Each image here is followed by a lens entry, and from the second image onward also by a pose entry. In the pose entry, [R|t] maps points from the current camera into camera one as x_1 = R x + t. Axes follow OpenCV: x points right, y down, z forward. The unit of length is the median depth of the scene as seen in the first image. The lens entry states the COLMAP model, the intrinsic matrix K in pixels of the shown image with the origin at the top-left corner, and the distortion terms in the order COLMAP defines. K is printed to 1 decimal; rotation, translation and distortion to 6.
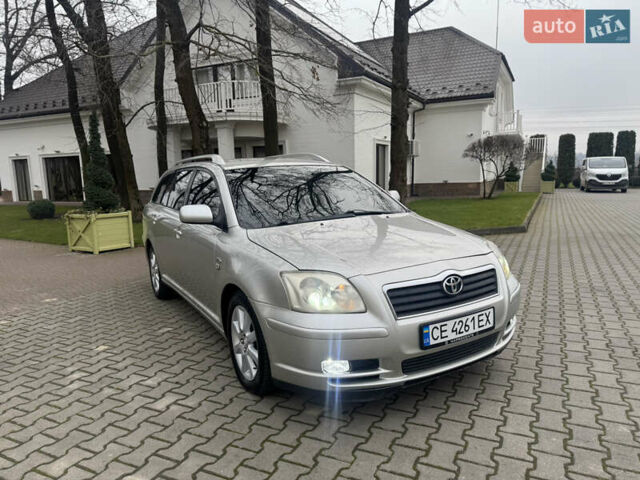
lens RADIAL K [[447.9, 0, 322.1], [0, 447.9, 242.1], [0, 0, 1]] dist [0.053820, -0.073610]
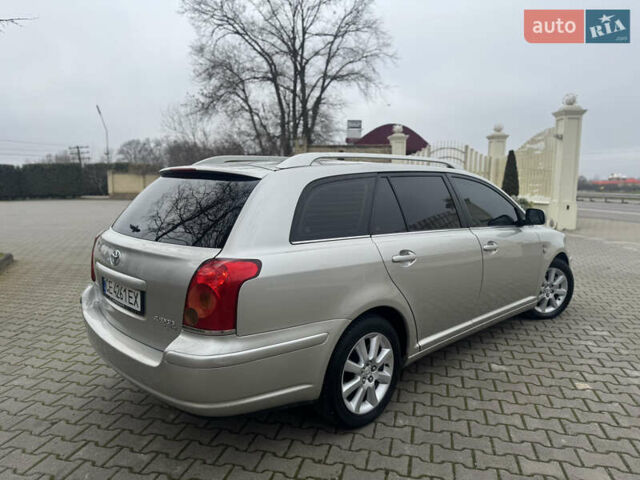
lens RADIAL K [[448.9, 0, 320.7], [0, 448.9, 241.0], [0, 0, 1]] dist [0.048230, -0.061449]
pose [[-0.227317, -0.097685, 0.968909, -1.240245], [0.141465, 0.981089, 0.132102, -0.222761], [-0.963491, 0.167096, -0.209199, 1.702451]]
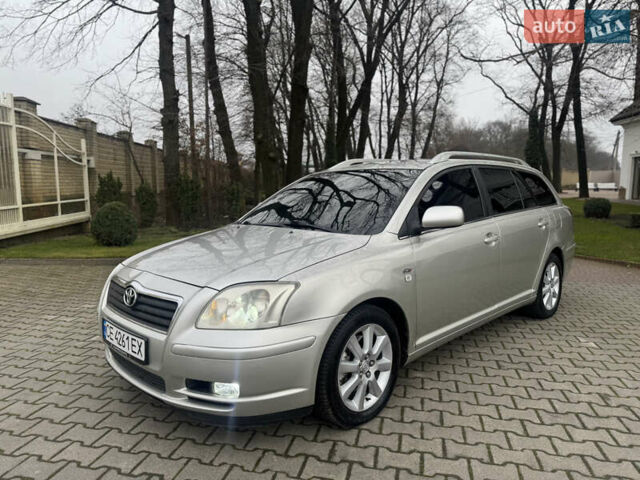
lens RADIAL K [[447.9, 0, 320.0], [0, 447.9, 240.0], [0, 0, 1]] dist [0.054736, -0.071628]
pose [[0.258511, 0.153404, -0.953750, 0.920733], [-0.154486, 0.981168, 0.115941, -0.141775], [0.953575, 0.117369, 0.277342, 0.775273]]
